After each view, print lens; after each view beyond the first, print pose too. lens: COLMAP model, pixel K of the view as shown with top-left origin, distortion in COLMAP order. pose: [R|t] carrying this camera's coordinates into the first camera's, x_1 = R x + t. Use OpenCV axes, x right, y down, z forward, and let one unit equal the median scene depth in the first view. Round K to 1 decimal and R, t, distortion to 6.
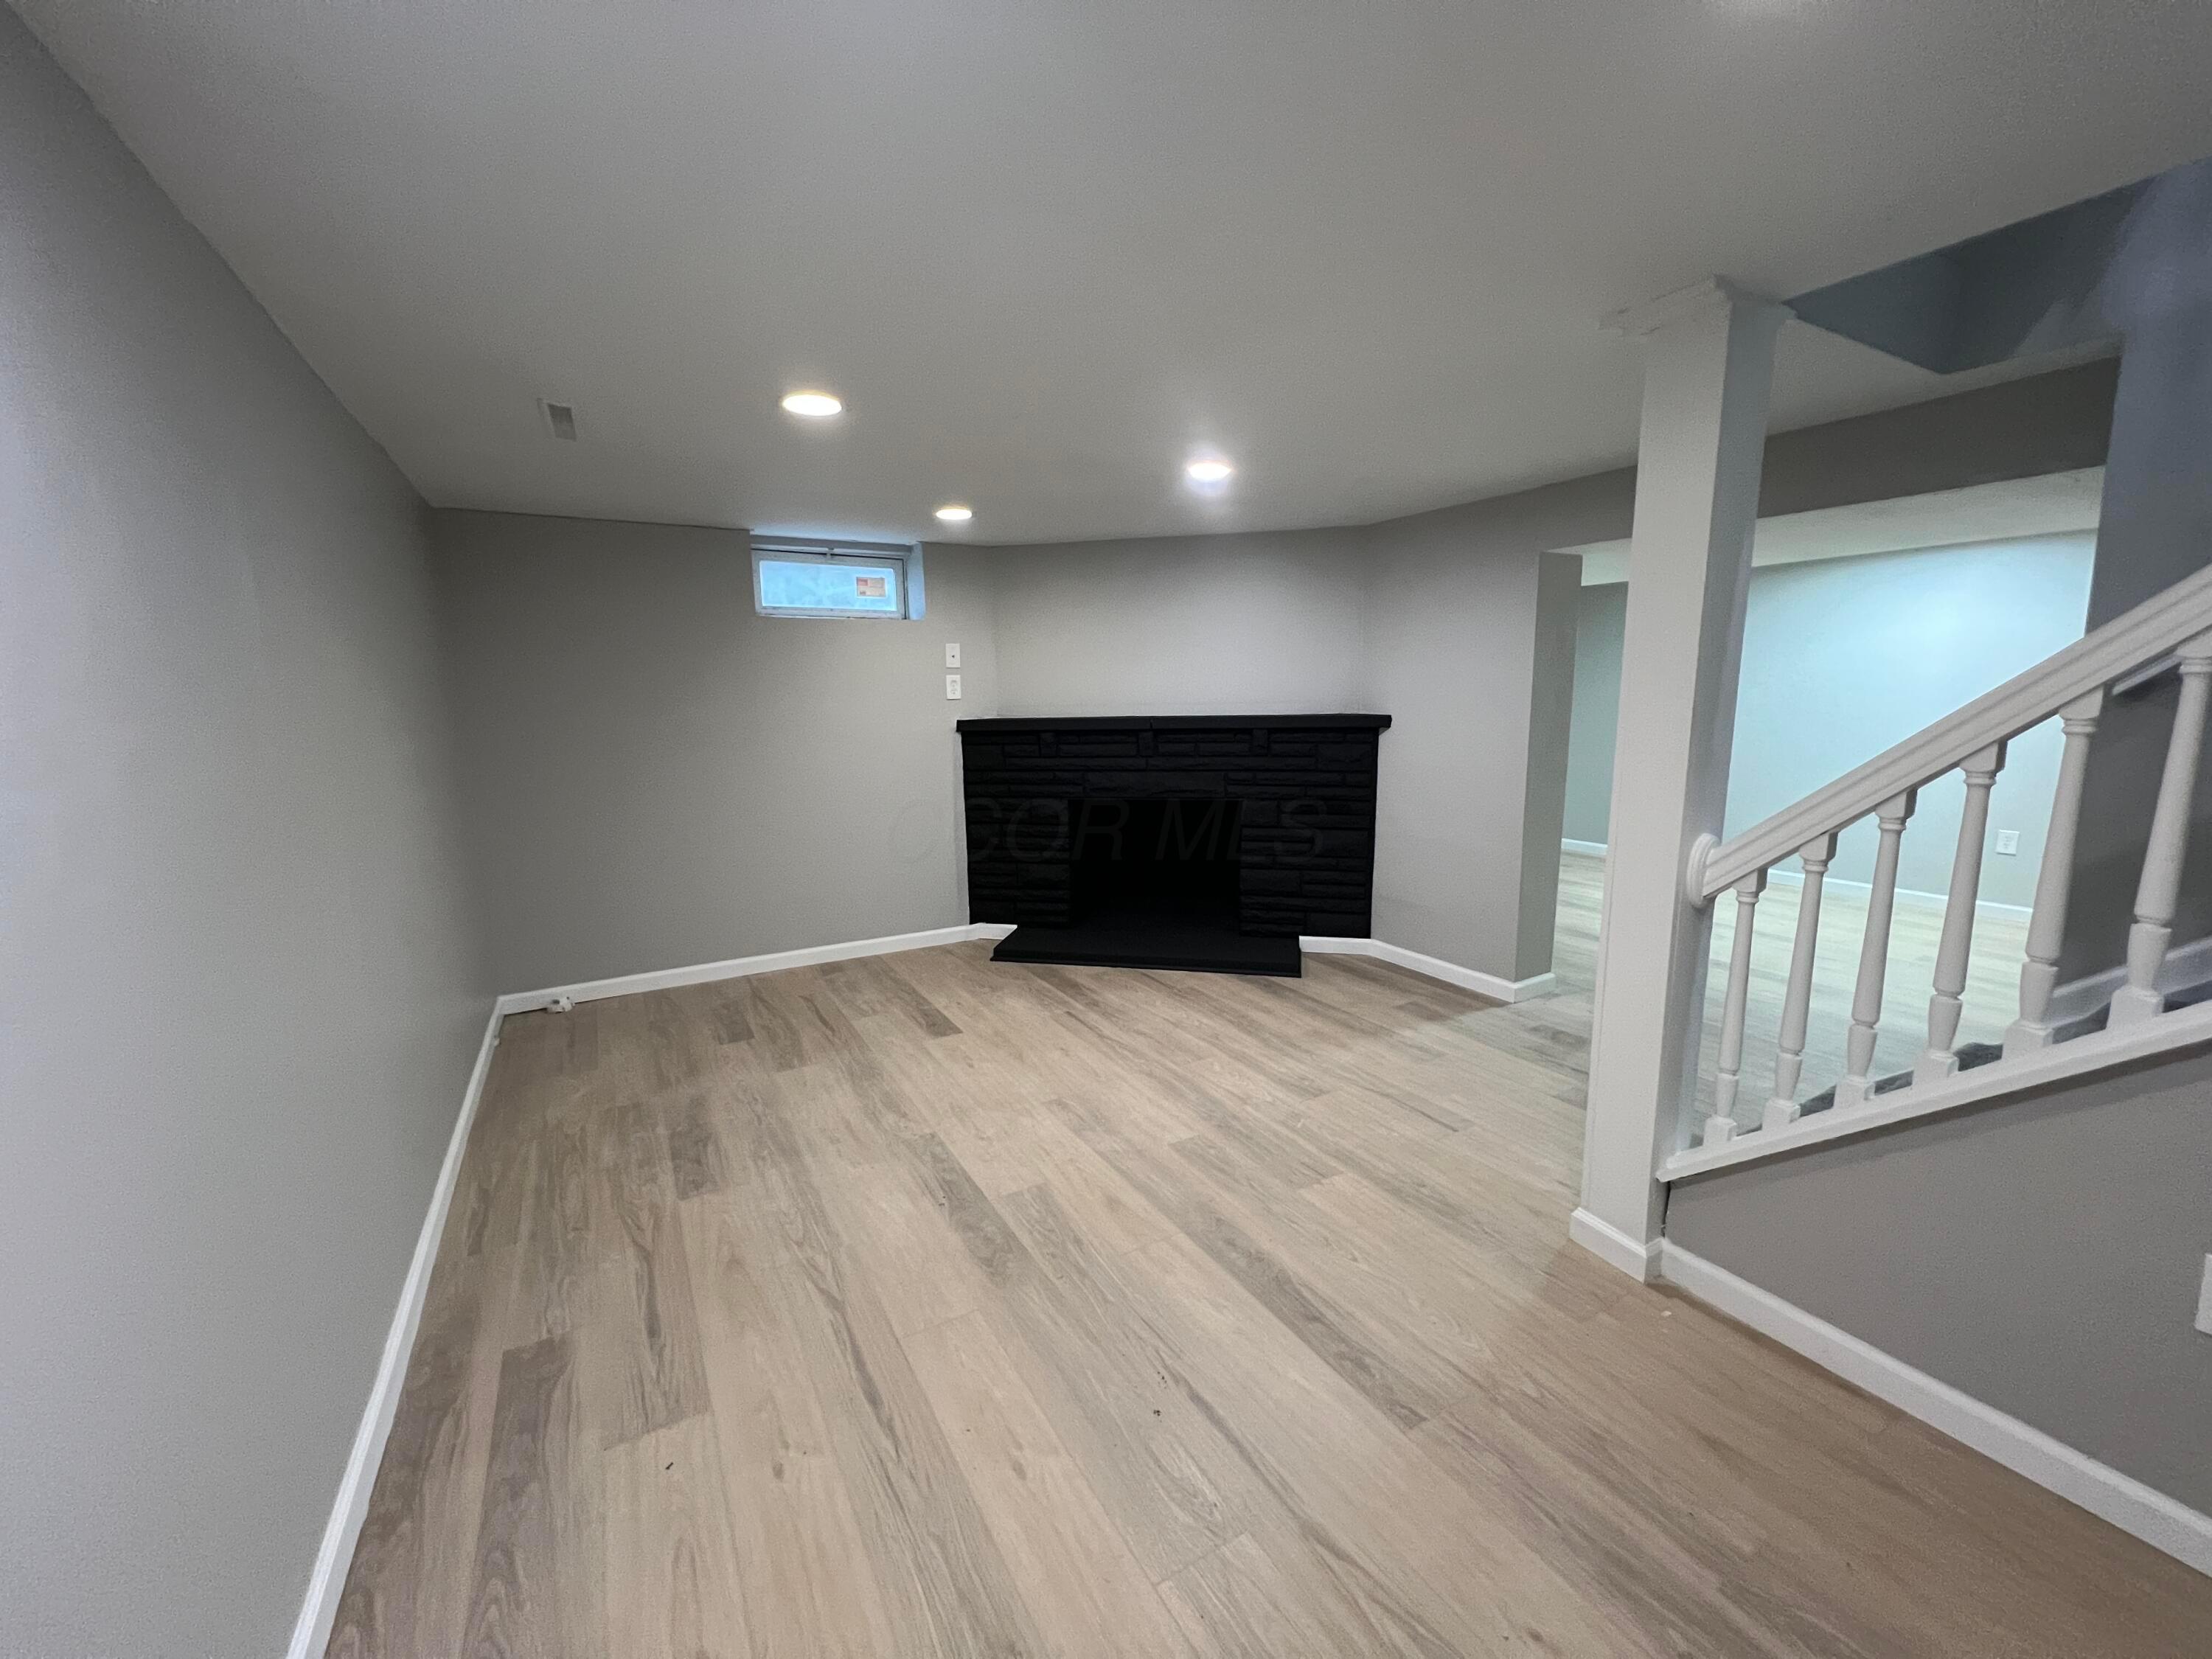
lens RADIAL K [[931.7, 0, 1106.0], [0, 931.7, 829.5], [0, 0, 1]] dist [0.012334, 0.000037]
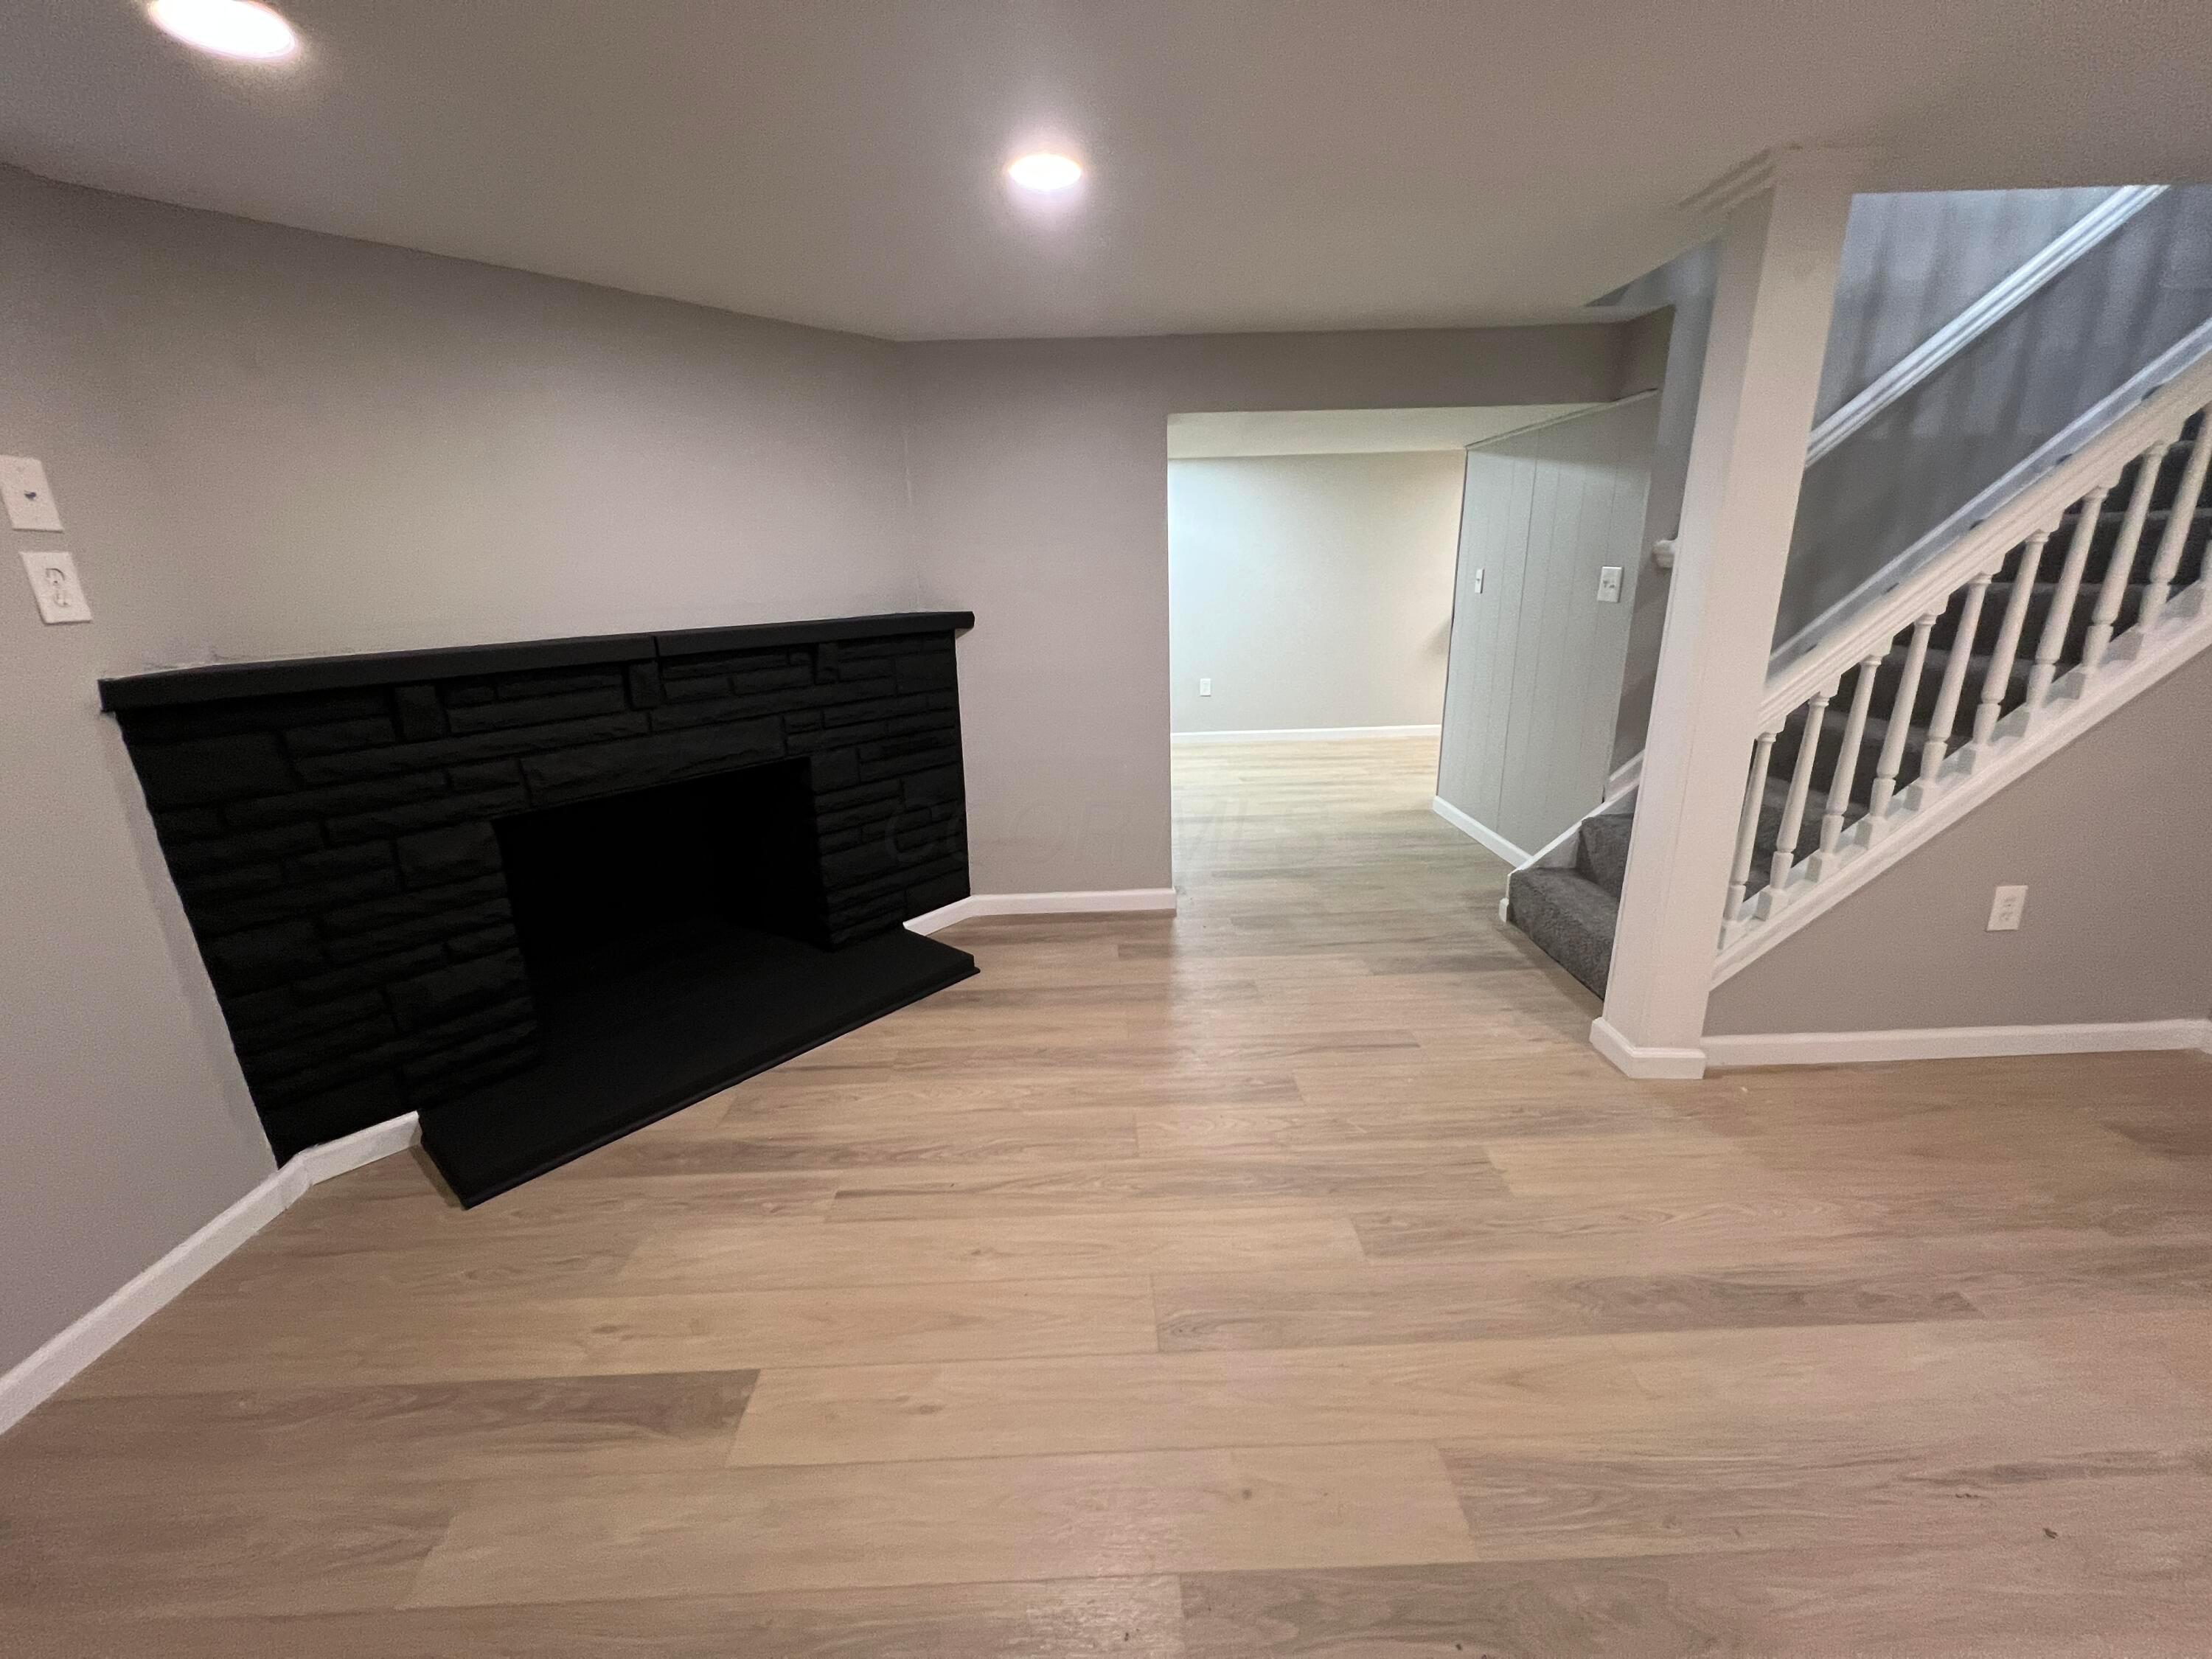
lens RADIAL K [[897.1, 0, 1106.0], [0, 897.1, 829.5], [0, 0, 1]] dist [0.001015, -0.000081]
pose [[0.455803, -0.250999, 0.853957, -0.356011], [0.152267, 0.967261, 0.203028, -0.088834], [-0.876960, 0.037489, 0.479100, 0.600057]]
